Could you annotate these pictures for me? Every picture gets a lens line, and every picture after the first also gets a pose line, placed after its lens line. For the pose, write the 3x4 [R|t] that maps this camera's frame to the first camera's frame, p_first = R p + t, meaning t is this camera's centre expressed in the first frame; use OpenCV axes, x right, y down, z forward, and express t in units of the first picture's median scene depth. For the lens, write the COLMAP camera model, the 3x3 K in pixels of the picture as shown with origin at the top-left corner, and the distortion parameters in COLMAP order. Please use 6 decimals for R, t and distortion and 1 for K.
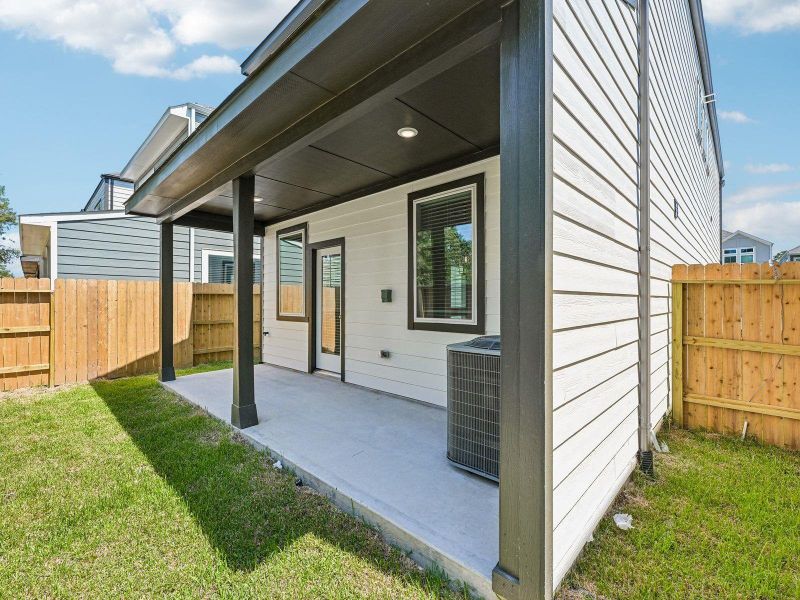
lens RADIAL K [[358.7, 0, 399.0], [0, 358.7, 302.0], [0, 0, 1]] dist [0.000759, 0.000181]
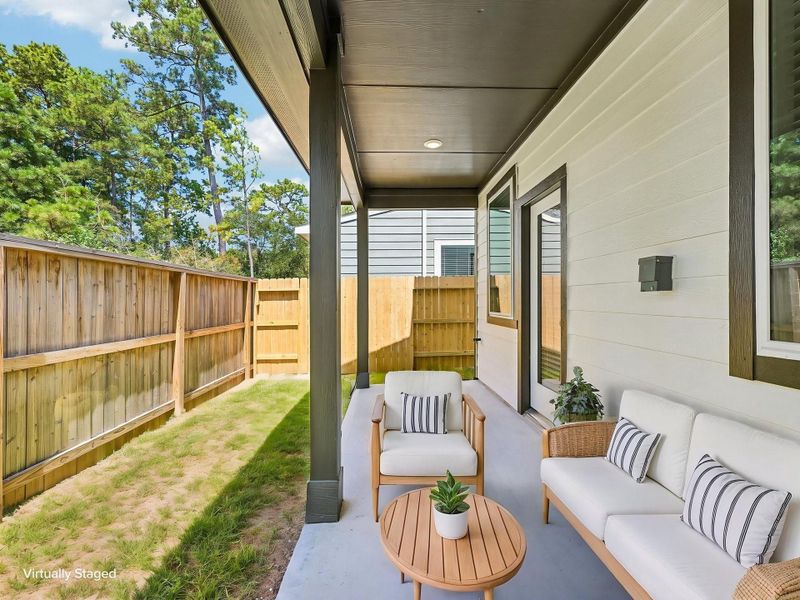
lens RADIAL K [[358.7, 0, 399.0], [0, 358.7, 302.0], [0, 0, 1]] dist [0.000759, 0.000181]
pose [[0.718678, -0.000866, -0.695342, 0.025814], [0.005308, 0.999977, 0.004240, 0.007167], [0.695322, -0.006738, 0.718666, 0.423988]]
